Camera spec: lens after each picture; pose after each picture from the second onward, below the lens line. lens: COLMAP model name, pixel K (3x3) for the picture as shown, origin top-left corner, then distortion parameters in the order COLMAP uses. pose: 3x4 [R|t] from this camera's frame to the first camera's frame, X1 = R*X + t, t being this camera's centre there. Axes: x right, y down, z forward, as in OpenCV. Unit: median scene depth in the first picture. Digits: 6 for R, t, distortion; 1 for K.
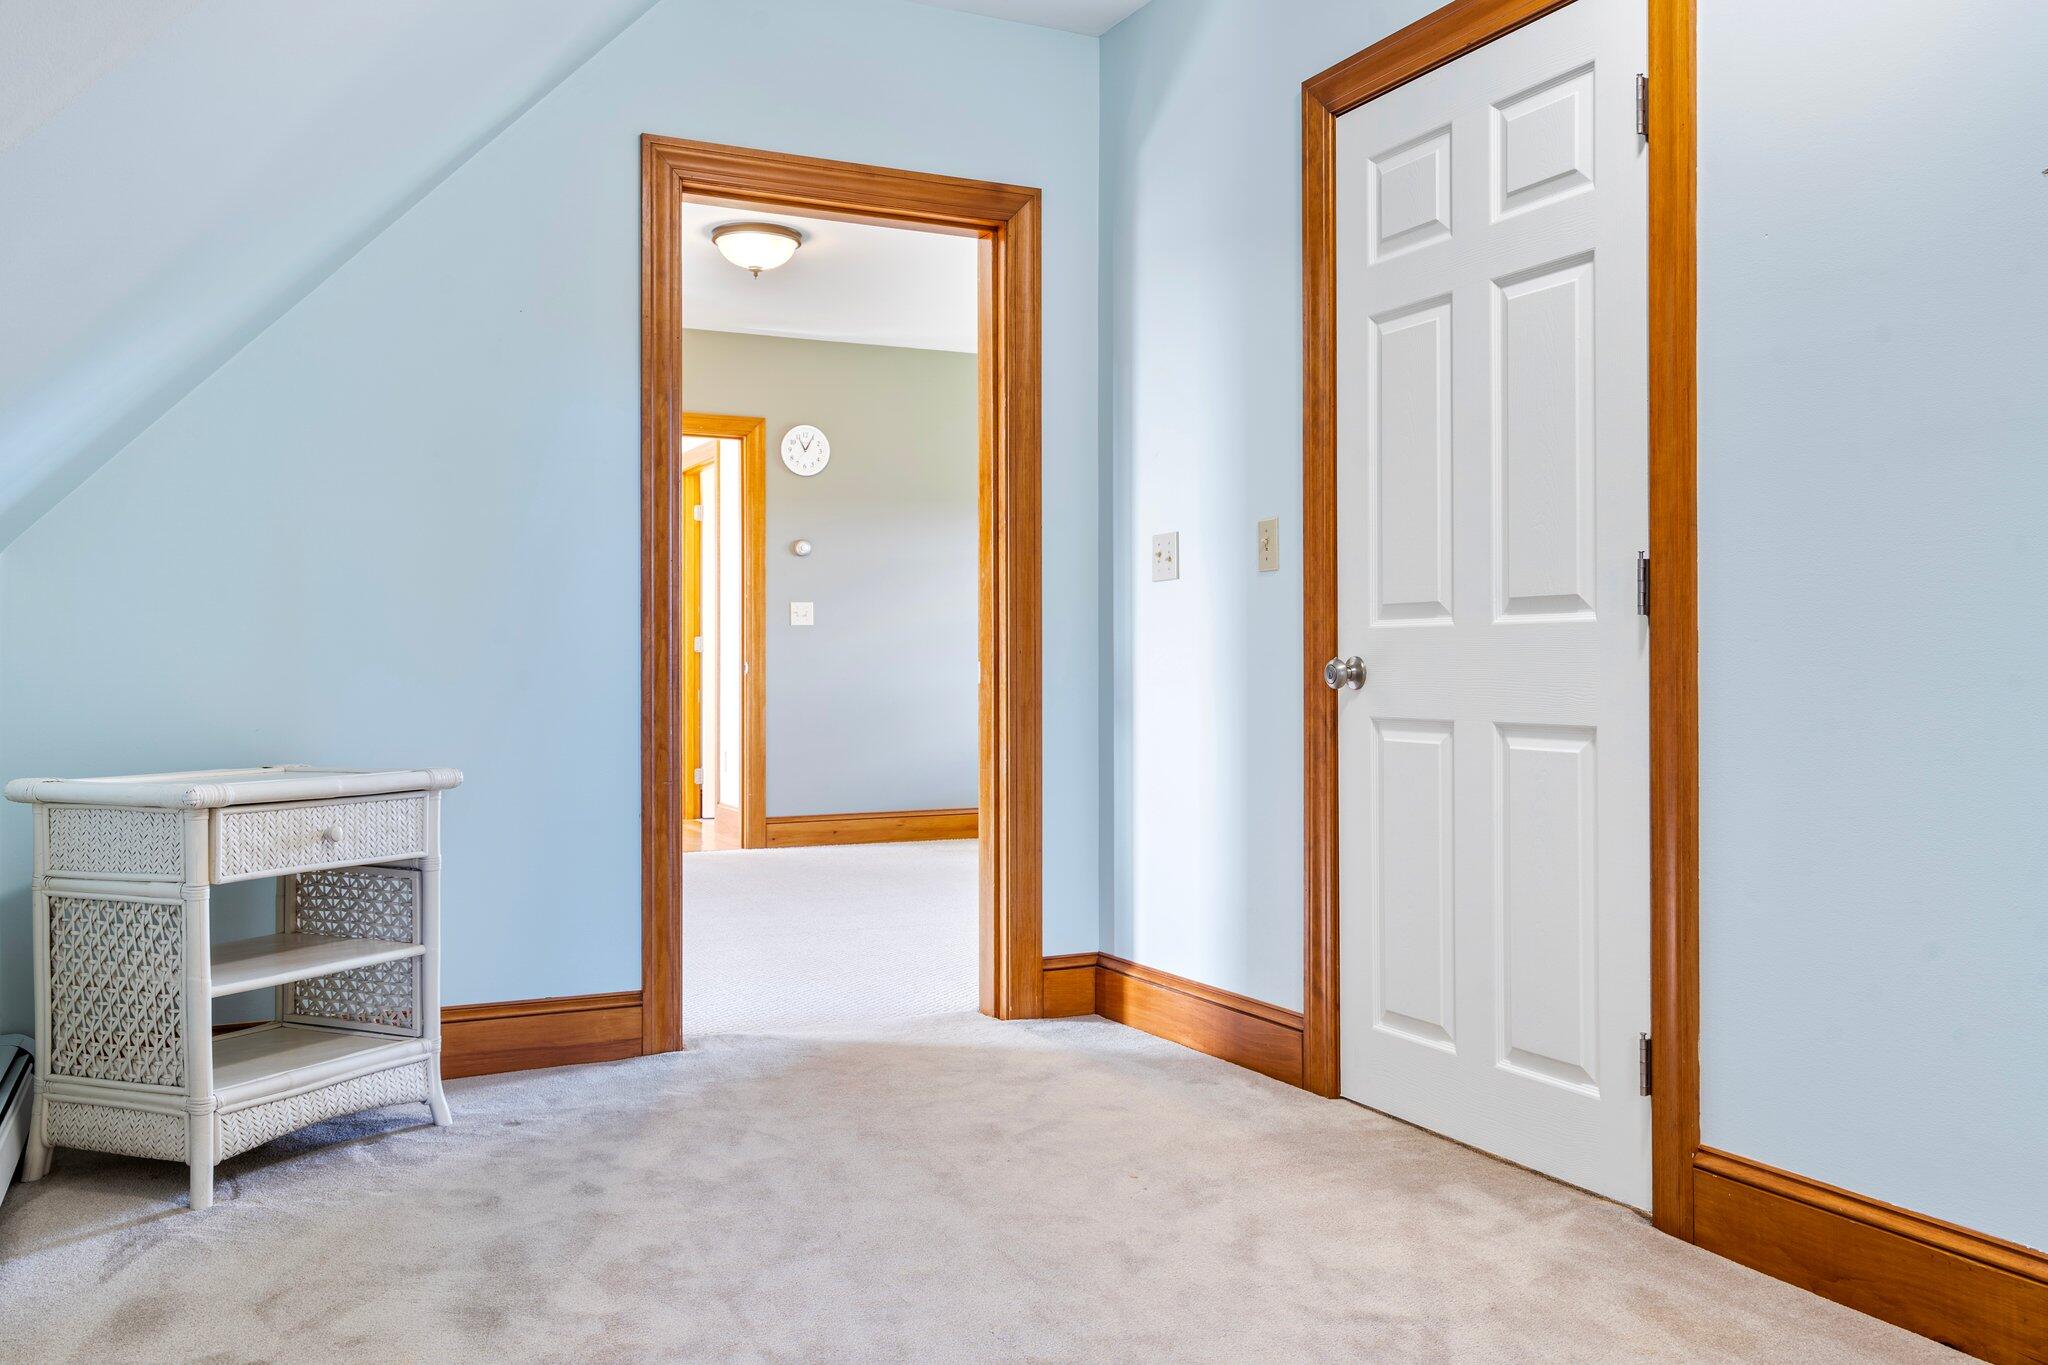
lens RADIAL K [[1667.7, 0, 1022.2], [0, 1667.7, 678.6], [0, 0, 1]] dist [-0.009320, -0.003168]
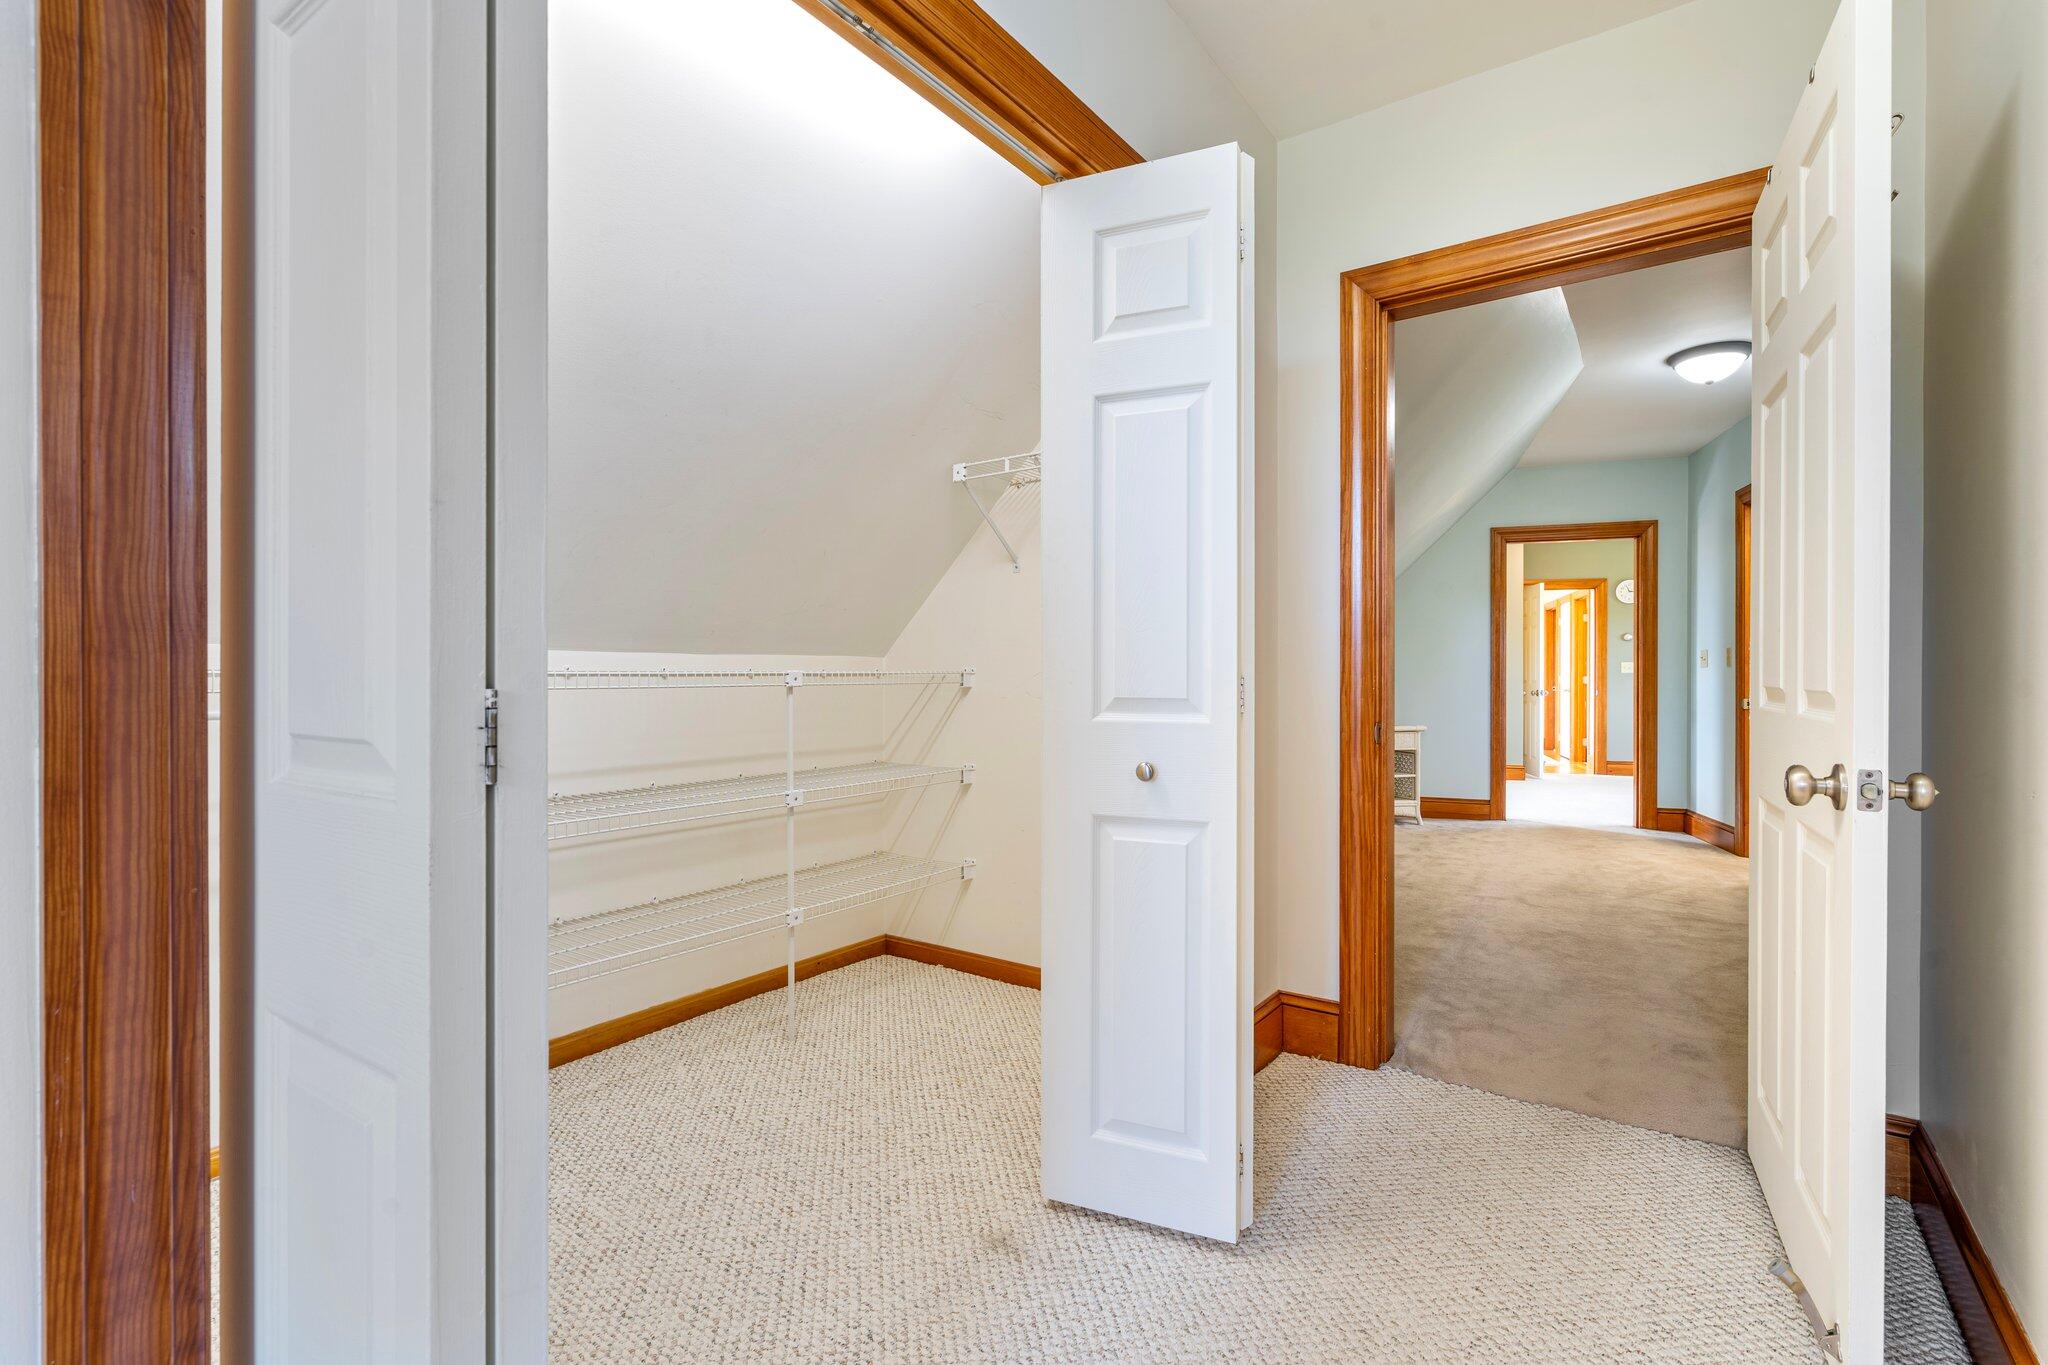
lens RADIAL K [[918.0, 0, 1020.8], [0, 918.0, 678.6], [0, 0, 1]] dist [0.000434, 0.000103]
pose [[0.685160, 0.004552, -0.728378, 0.415729], [-0.011343, 0.999926, -0.004420, -0.022448], [0.728304, 0.011291, 0.685161, -0.810782]]
